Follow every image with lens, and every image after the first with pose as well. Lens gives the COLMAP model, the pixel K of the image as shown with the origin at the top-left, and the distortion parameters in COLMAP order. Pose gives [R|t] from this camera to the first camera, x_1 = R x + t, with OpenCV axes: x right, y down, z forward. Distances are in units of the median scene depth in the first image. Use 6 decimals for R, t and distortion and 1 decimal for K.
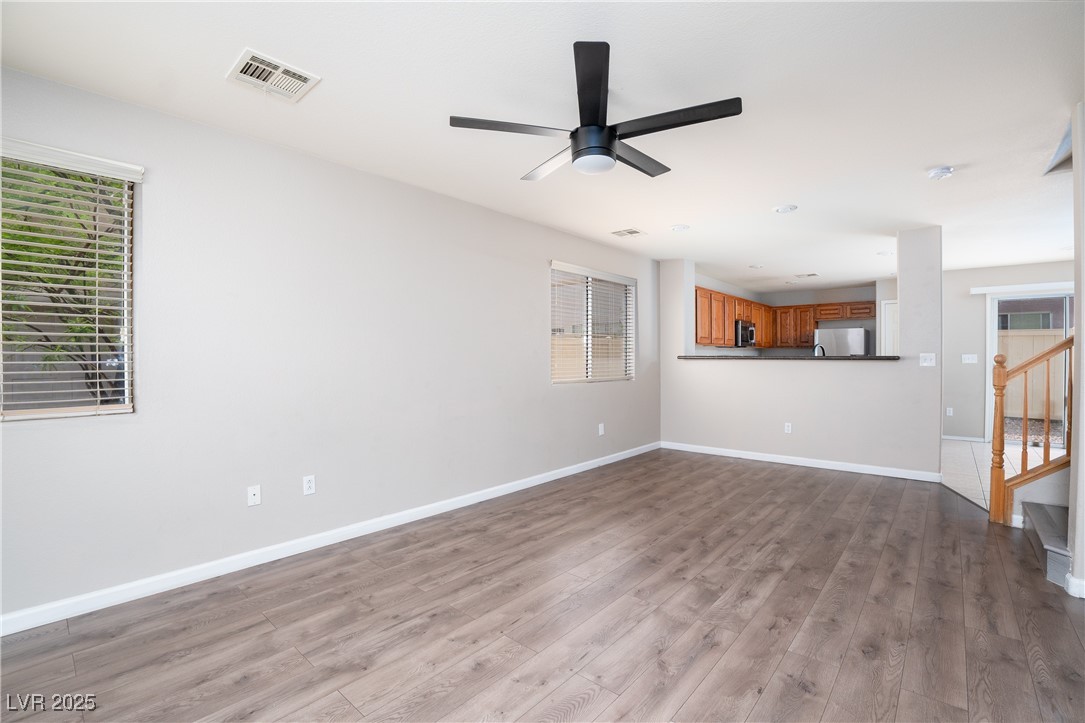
lens RADIAL K [[481.1, 0, 553.1], [0, 481.1, 360.1], [0, 0, 1]] dist [-0.065960, 0.012526]
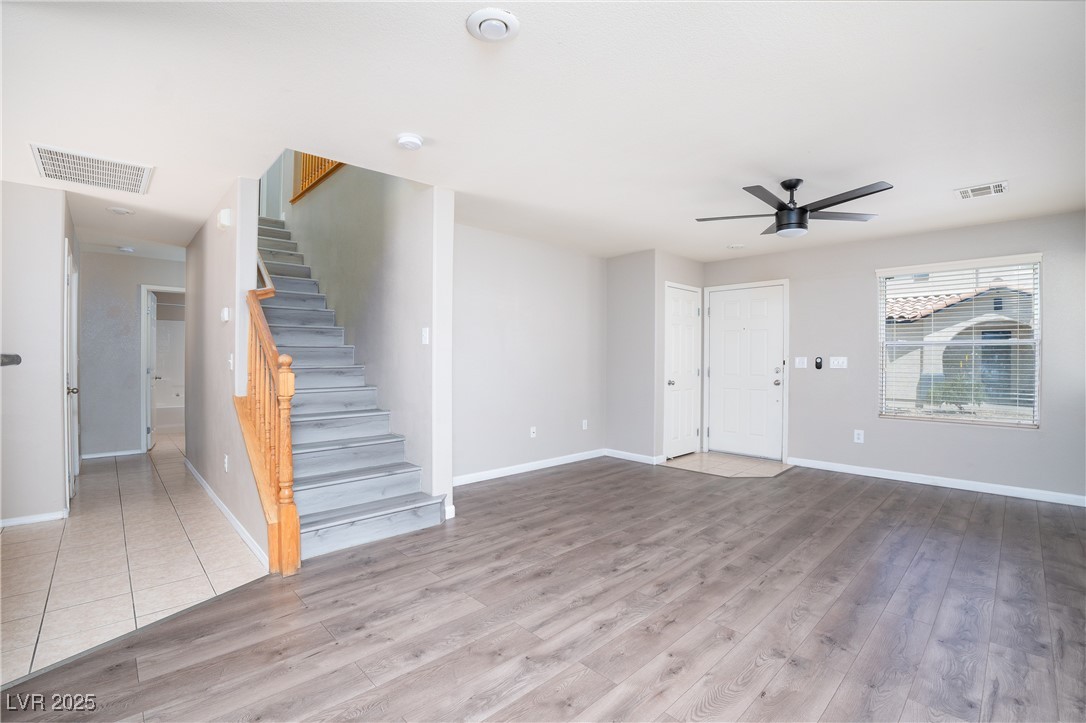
lens RADIAL K [[475.7, 0, 543.0], [0, 475.7, 361.5], [0, 0, 1]] dist [-0.063521, 0.010493]
pose [[-0.994264, -0.003952, 0.106879, 0.495293], [-0.002918, 0.999947, 0.009831, -0.007398], [-0.106913, 0.009463, -0.994223, 1.789799]]
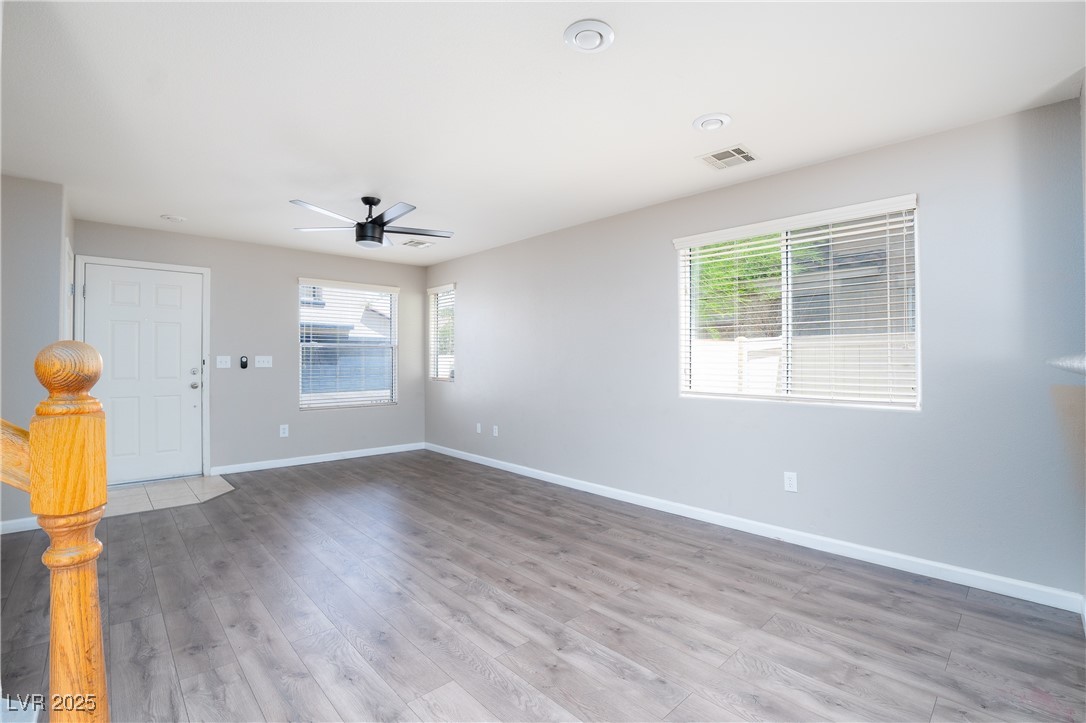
lens RADIAL K [[490.6, 0, 543.0], [0, 490.6, 361.5], [0, 0, 1]] dist [-0.067154, 0.012798]
pose [[-0.112938, 0.001240, -0.993601, 1.191445], [-0.007570, 0.999969, 0.002108, -0.003155], [0.993573, 0.007759, -0.112925, 1.264089]]
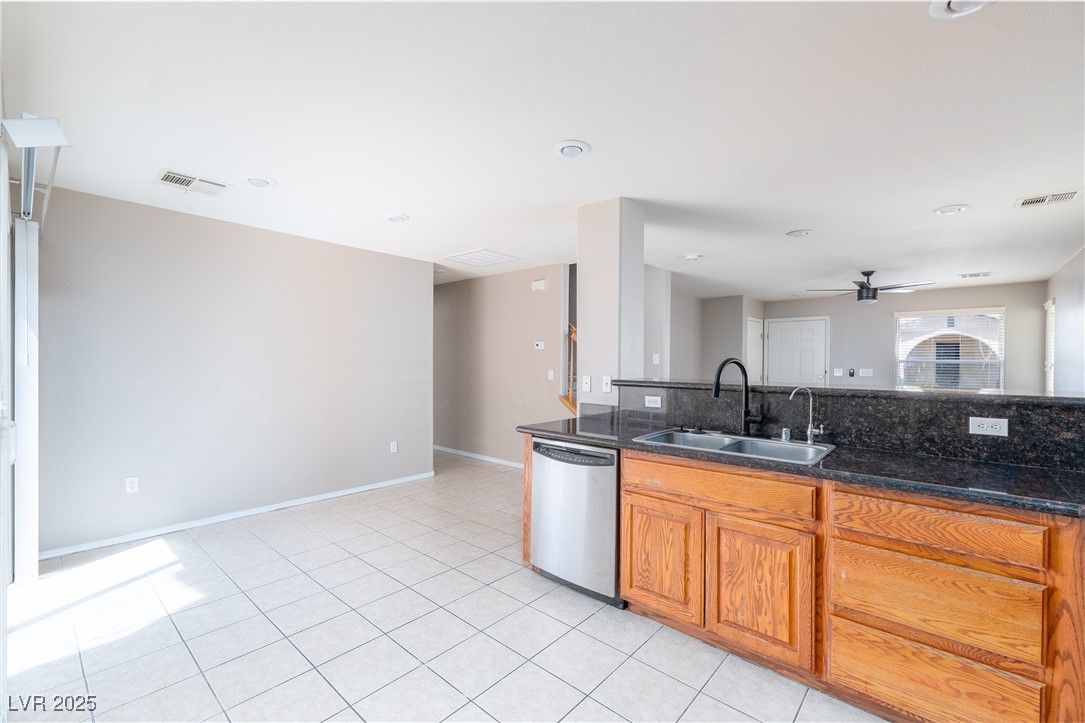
lens RADIAL K [[457.0, 0, 542.5], [0, 457.0, 361.5], [0, 0, 1]] dist [-0.000360, -0.000054]
pose [[-0.999793, -0.007337, 0.018954, 1.283104], [-0.007185, 0.999942, 0.008085, -0.055597], [-0.019013, 0.007947, -0.999788, 2.497010]]
